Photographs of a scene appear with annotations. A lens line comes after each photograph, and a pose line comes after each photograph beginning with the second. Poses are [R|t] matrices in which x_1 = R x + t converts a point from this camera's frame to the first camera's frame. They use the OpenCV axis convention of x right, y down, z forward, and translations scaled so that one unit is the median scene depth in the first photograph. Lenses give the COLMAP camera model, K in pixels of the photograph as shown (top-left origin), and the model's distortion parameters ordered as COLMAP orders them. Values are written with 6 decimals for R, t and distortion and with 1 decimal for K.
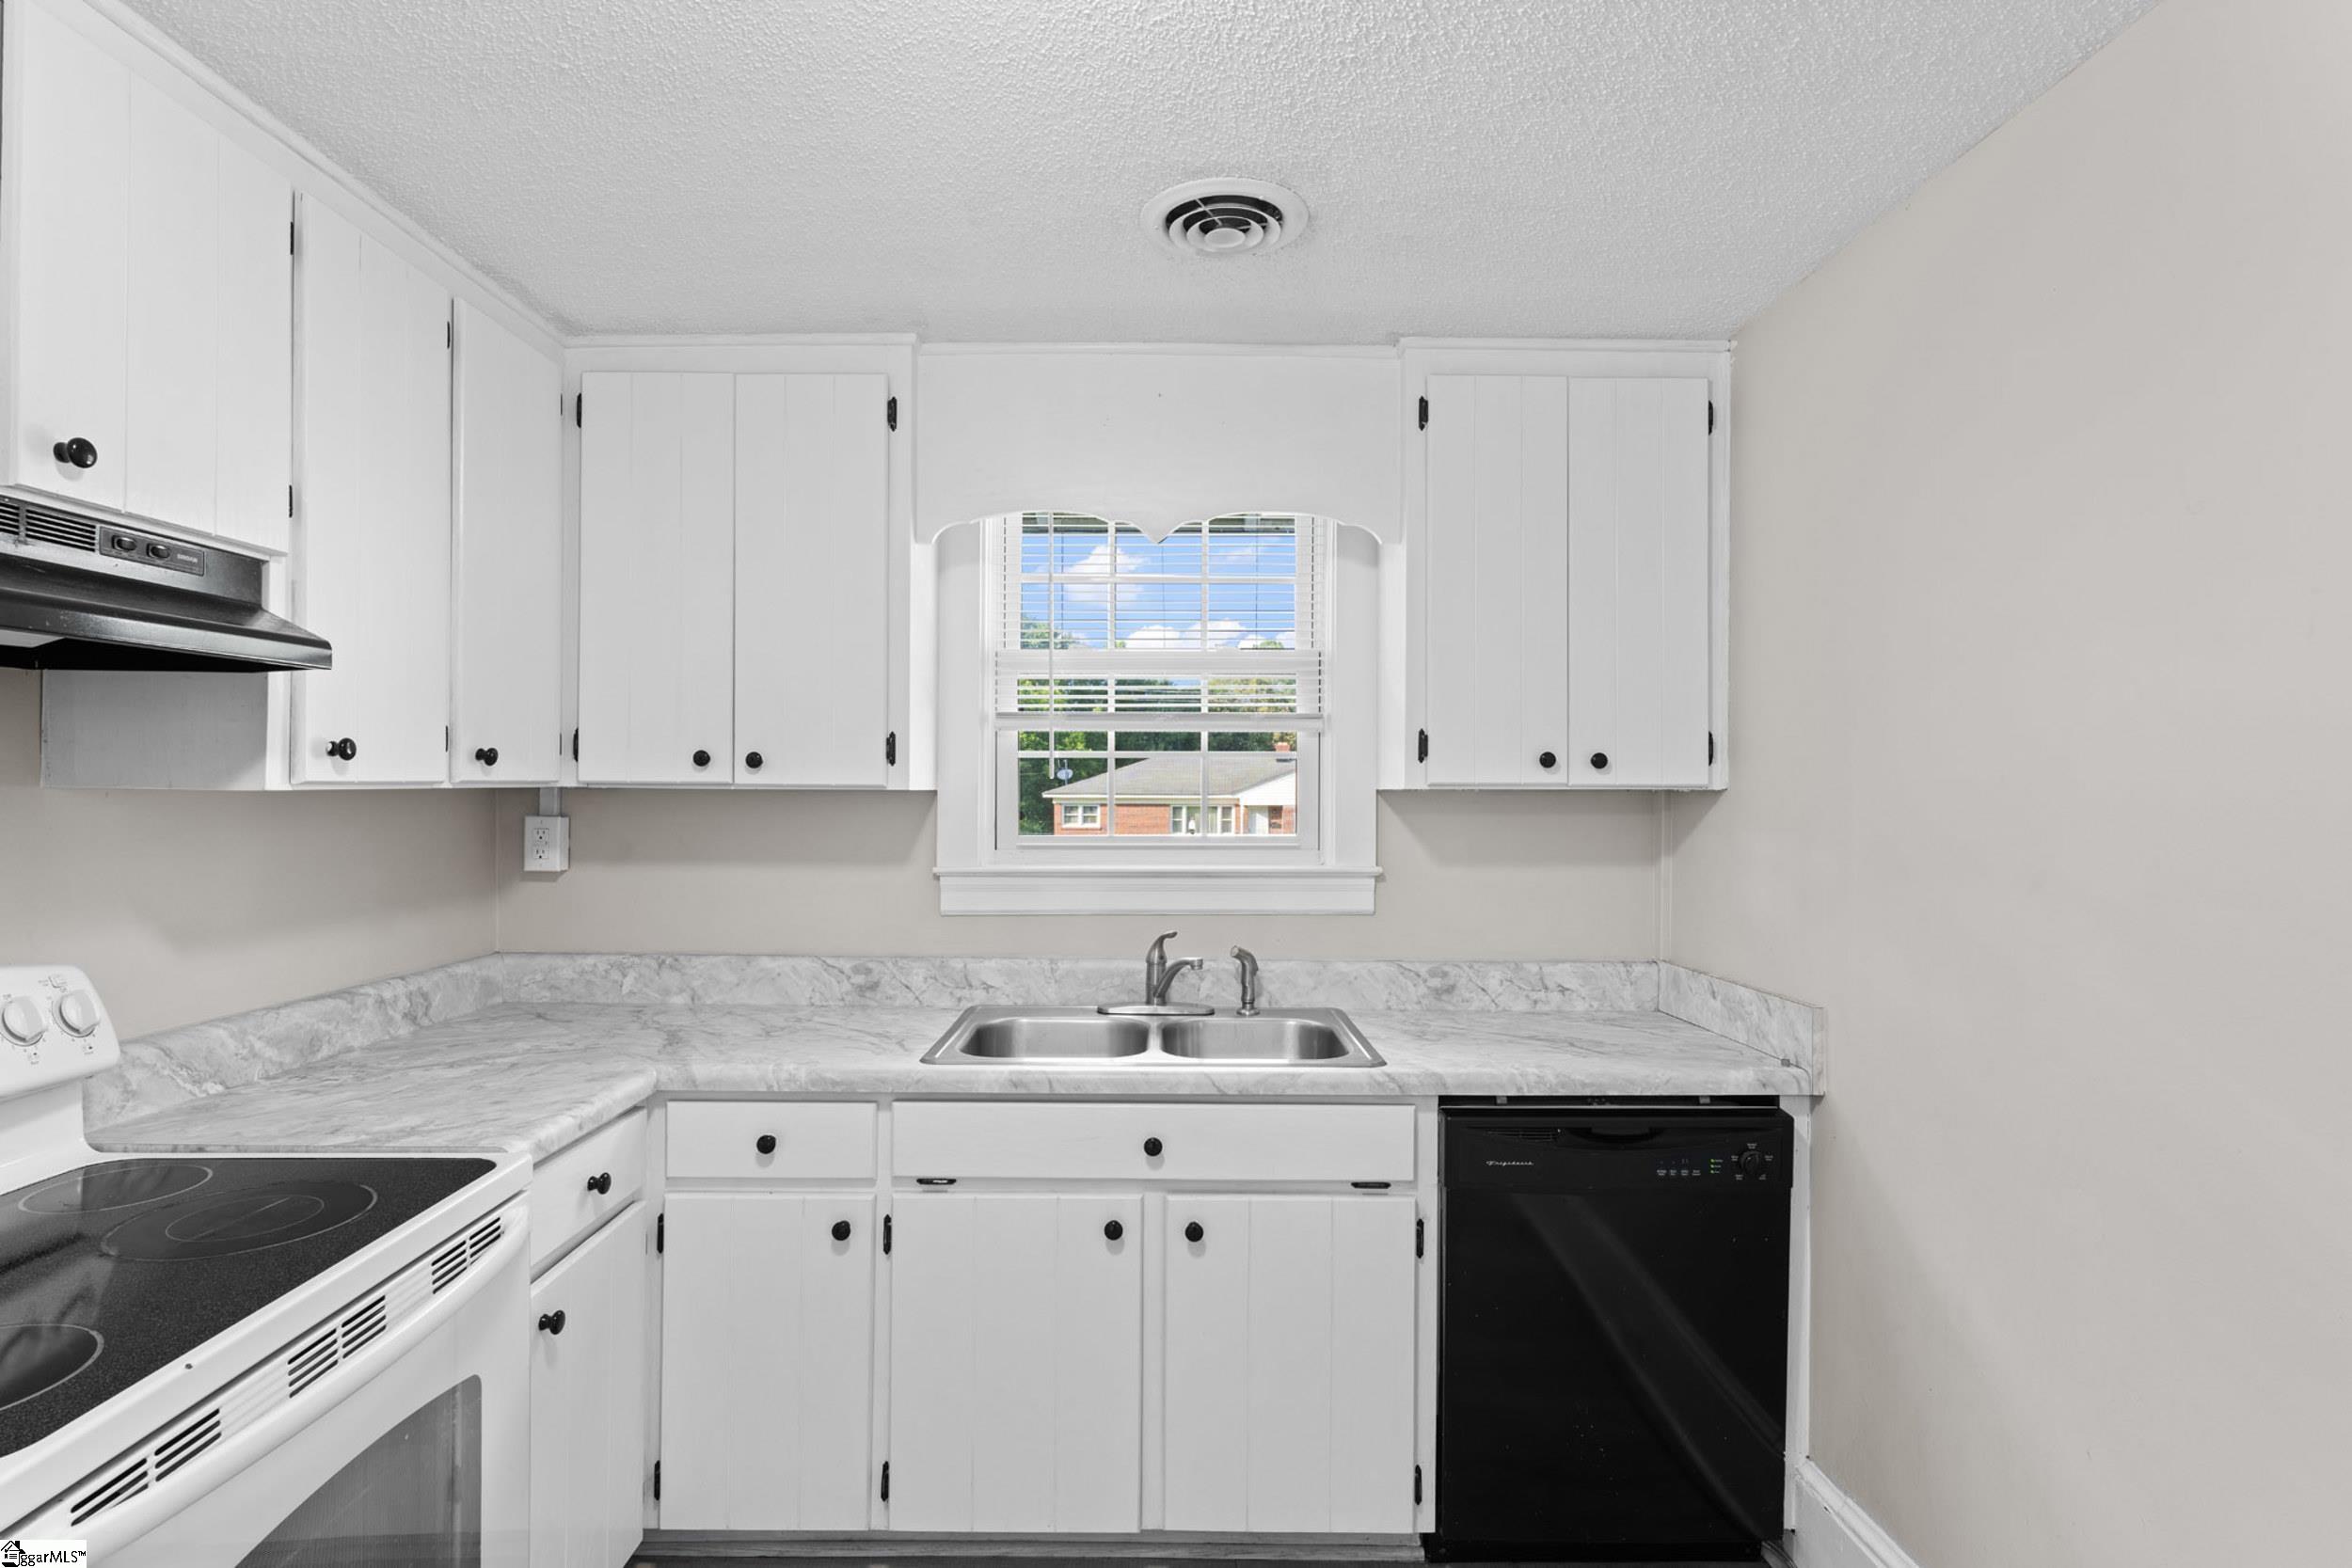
lens RADIAL K [[1166.2, 0, 1167.1], [0, 1166.2, 788.4], [0, 0, 1]] dist [-0.000388, -0.000591]
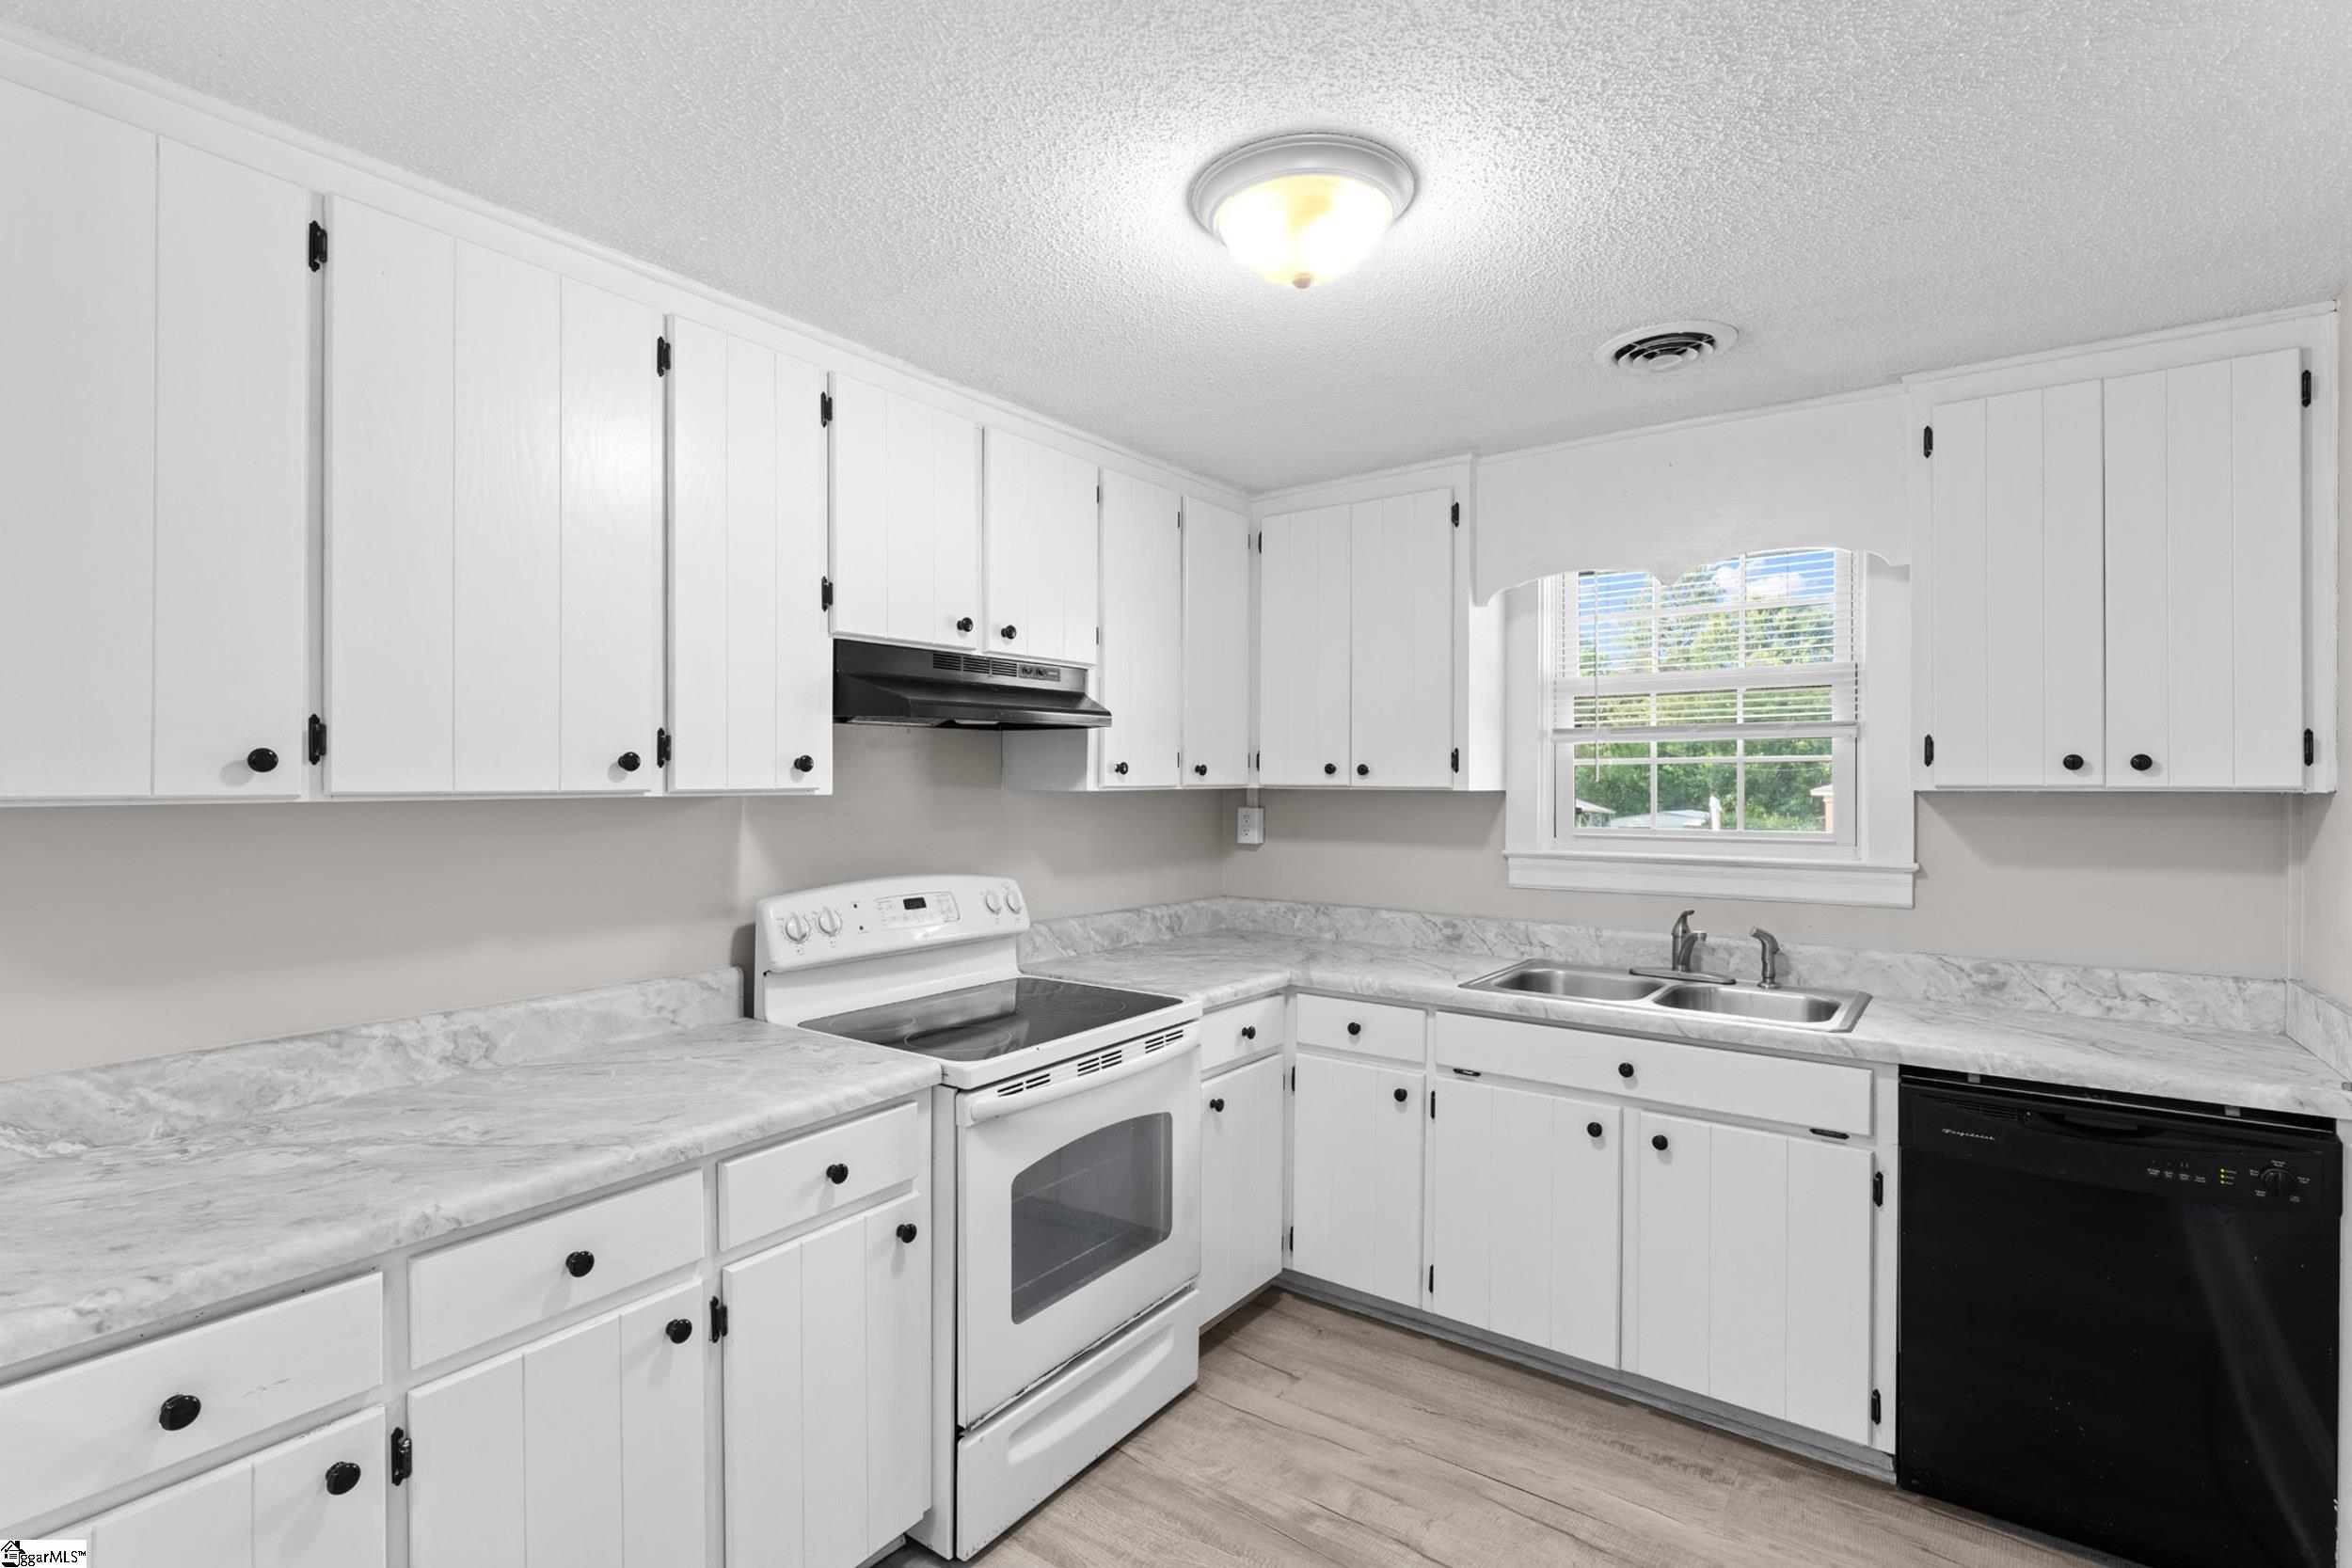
lens RADIAL K [[1097.2, 0, 1173.6], [0, 1097.2, 776.7], [0, 0, 1]] dist [-0.000284, -0.000215]
pose [[0.805189, -0.005458, -0.592993, 0.275575], [0.000773, 0.999966, -0.008153, -0.004916], [0.593018, 0.006106, 0.805166, -0.242837]]
